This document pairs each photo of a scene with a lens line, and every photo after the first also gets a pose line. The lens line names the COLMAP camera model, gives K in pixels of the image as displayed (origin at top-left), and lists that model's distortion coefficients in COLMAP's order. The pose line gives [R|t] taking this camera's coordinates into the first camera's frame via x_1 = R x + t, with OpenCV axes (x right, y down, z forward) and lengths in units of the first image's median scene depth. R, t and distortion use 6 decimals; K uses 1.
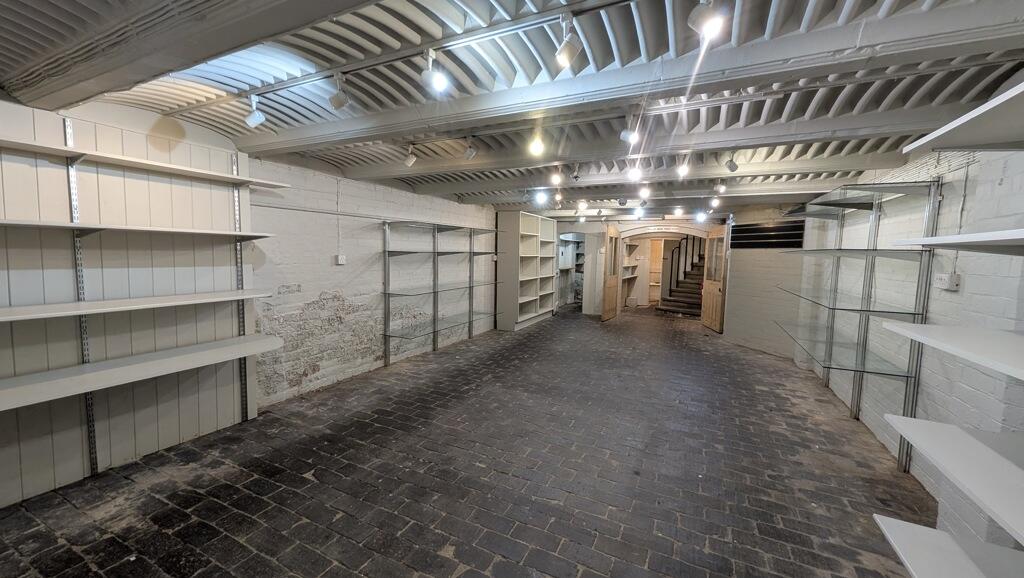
lens RADIAL K [[391.8, 0, 510.8], [0, 391.8, 284.8], [0, 0, 1]] dist [0.009524, -0.003066]
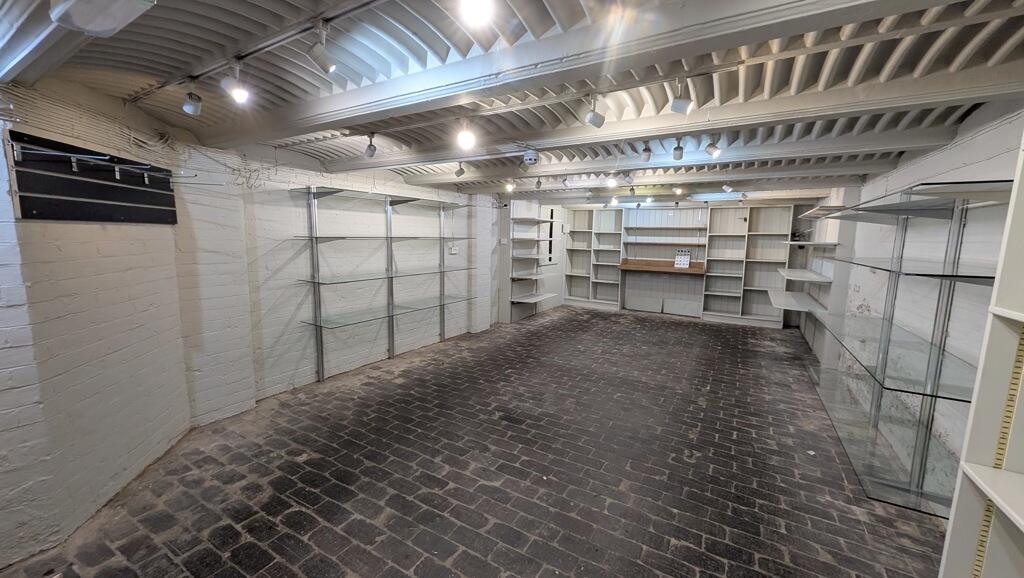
lens RADIAL K [[391.8, 0, 510.8], [0, 391.8, 284.8], [0, 0, 1]] dist [0.009524, -0.003066]
pose [[-0.996185, -0.050121, 0.071431, 0.338628], [-0.034356, 0.977753, 0.206927, -0.188725], [-0.080214, 0.203684, -0.975745, 2.031024]]
